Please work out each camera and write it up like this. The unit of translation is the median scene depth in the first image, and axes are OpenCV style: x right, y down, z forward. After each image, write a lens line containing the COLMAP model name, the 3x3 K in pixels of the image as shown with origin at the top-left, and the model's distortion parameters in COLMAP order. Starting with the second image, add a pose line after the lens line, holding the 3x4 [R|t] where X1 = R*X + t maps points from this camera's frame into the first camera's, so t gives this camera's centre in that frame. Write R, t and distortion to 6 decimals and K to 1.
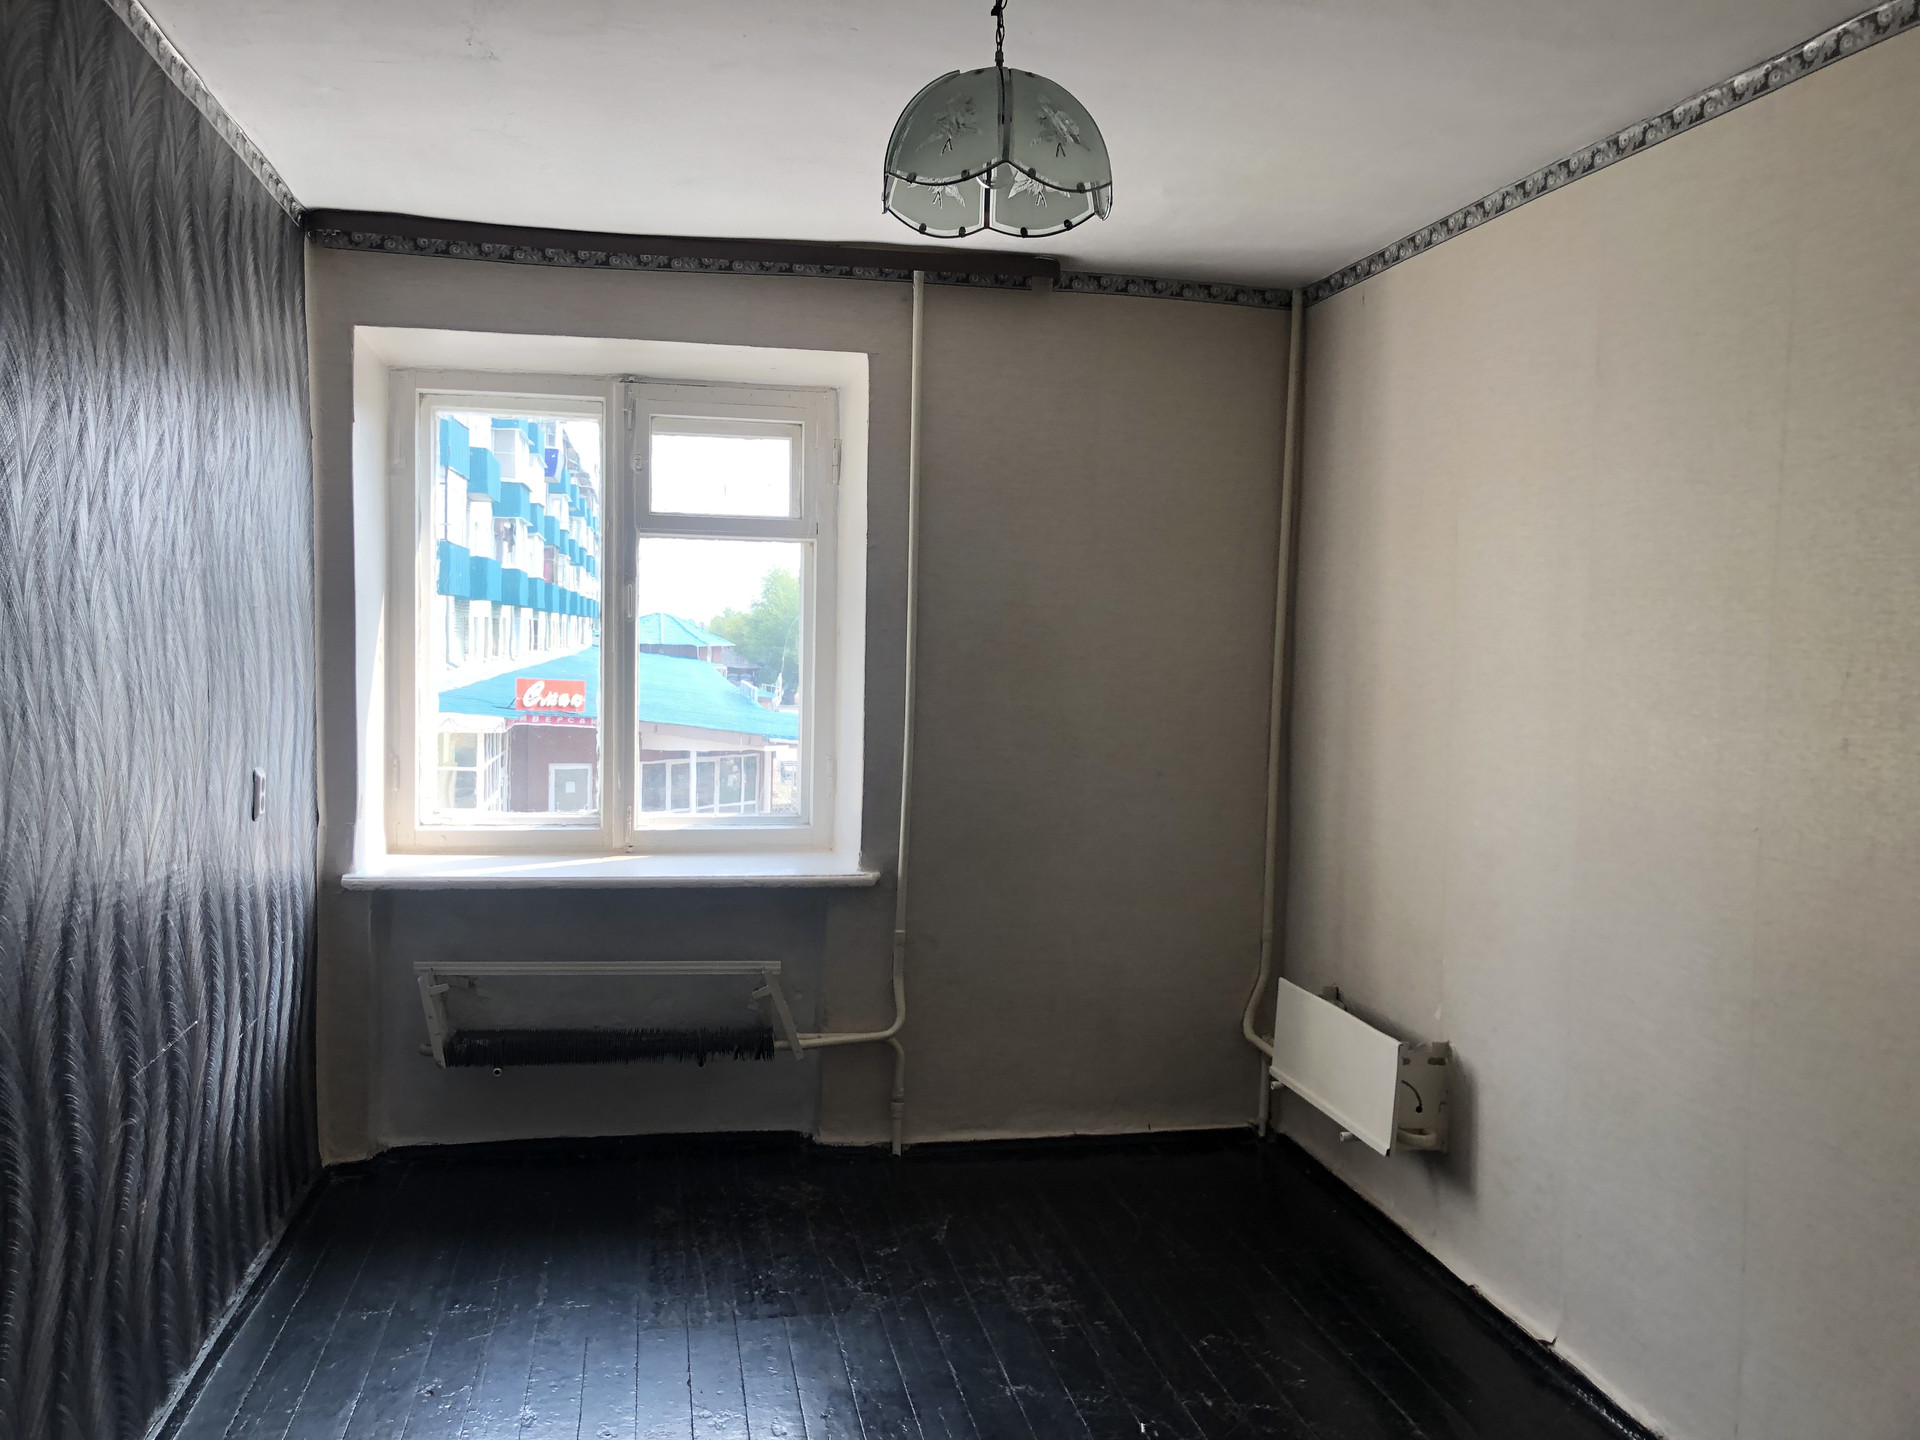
lens RADIAL K [[1608.3, 0, 949.3], [0, 1608.3, 733.0], [0, 0, 1]] dist [0.006484, 0.010438]
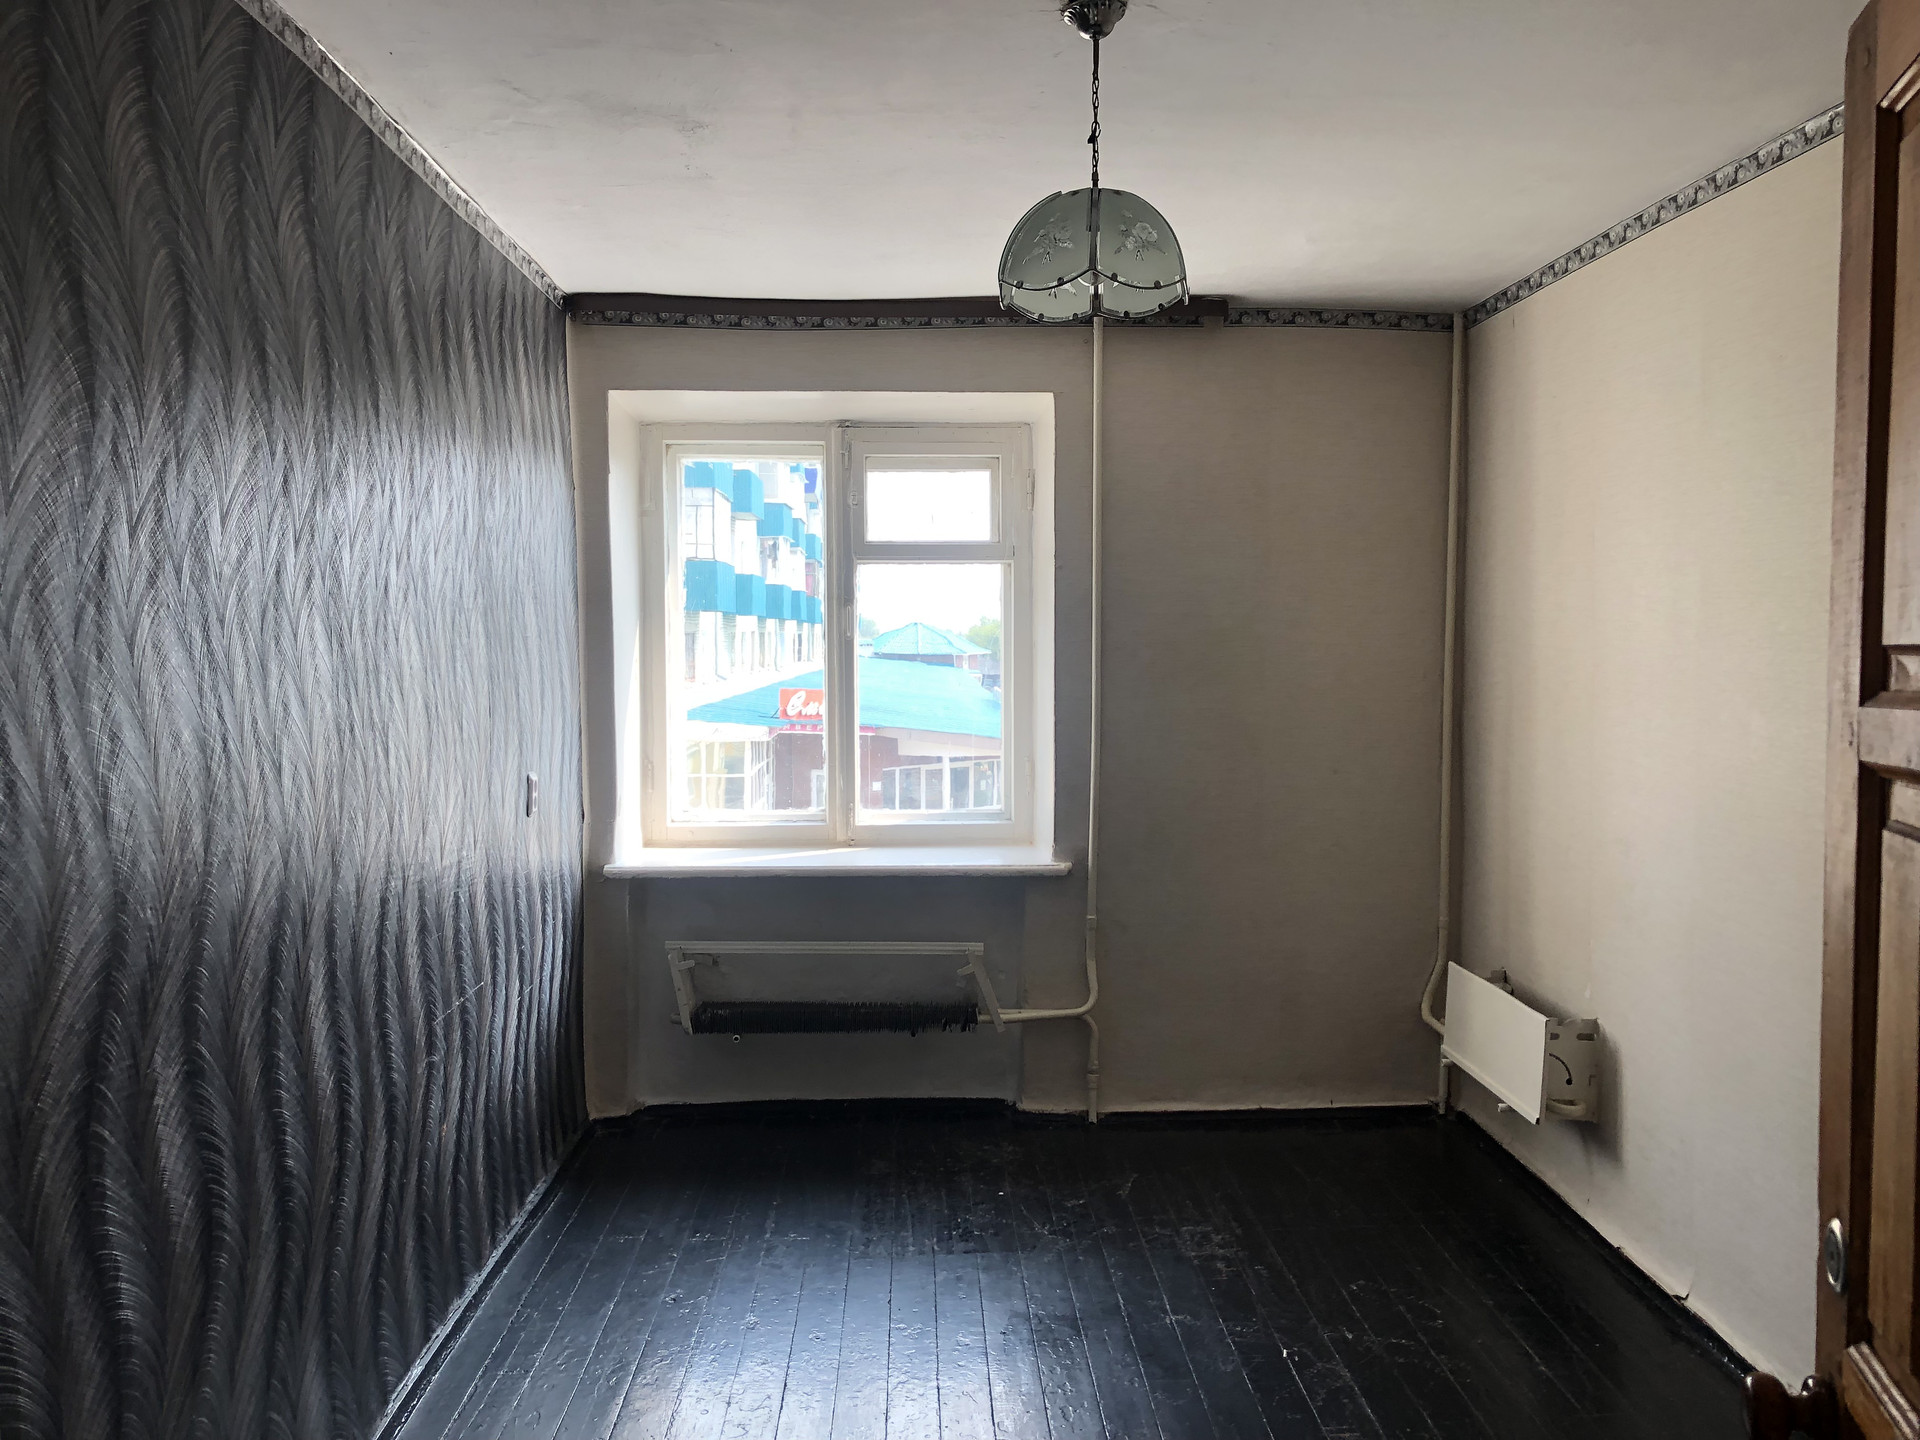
lens RADIAL K [[1608.3, 0, 969.0], [0, 1608.3, 715.1], [0, 0, 1]] dist [0.006484, 0.010438]
pose [[0.988945, -0.015879, -0.147430, 0.061965], [0.013802, 0.999791, -0.015097, 0.001781], [0.147639, 0.012895, 0.988957, -0.118885]]
